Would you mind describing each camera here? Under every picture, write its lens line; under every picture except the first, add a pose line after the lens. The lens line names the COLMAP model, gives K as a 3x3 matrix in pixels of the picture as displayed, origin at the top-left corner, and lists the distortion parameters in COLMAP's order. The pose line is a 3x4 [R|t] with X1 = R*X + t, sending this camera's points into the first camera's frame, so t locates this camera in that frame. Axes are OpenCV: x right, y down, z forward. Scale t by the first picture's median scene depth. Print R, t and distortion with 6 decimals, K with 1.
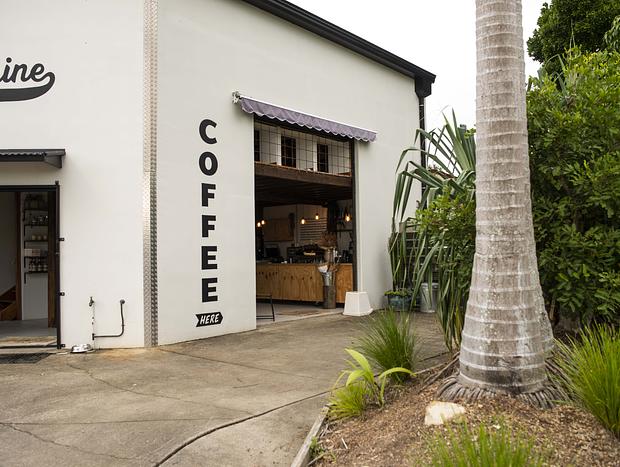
lens RADIAL K [[733.0, 0, 331.3], [0, 733.0, 243.0], [0, 0, 1]] dist [-0.036312, 0.004541]
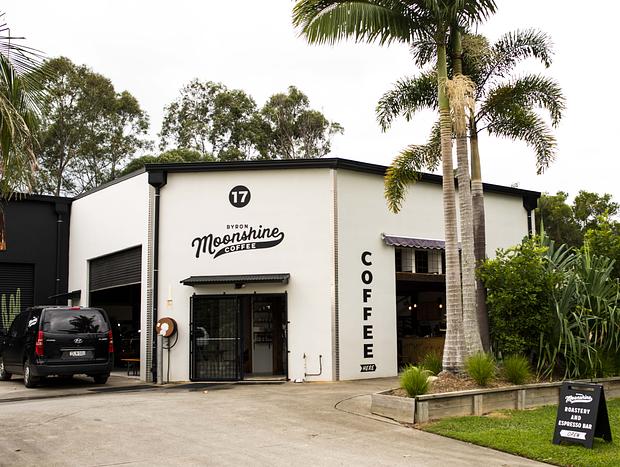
lens RADIAL K [[733.0, 0, 331.3], [0, 733.0, 243.0], [0, 0, 1]] dist [-0.036312, 0.004541]
pose [[0.972706, -0.029770, -0.230125, 0.154978], [0.005562, 0.994442, -0.105138, -0.007866], [0.231976, 0.100988, 0.967465, -0.721289]]
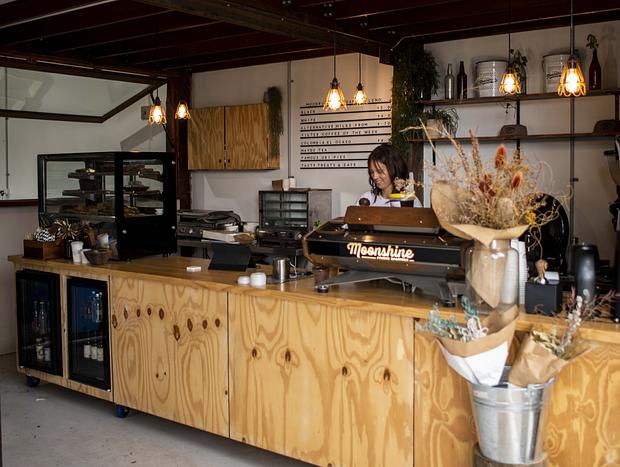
lens RADIAL K [[733.0, 0, 331.3], [0, 733.0, 243.0], [0, 0, 1]] dist [-0.036312, 0.004541]
pose [[0.998875, 0.008269, 0.046690, -0.040922], [-0.013580, 0.993319, 0.114598, -0.008662], [-0.045431, -0.115103, 0.992314, 0.629138]]
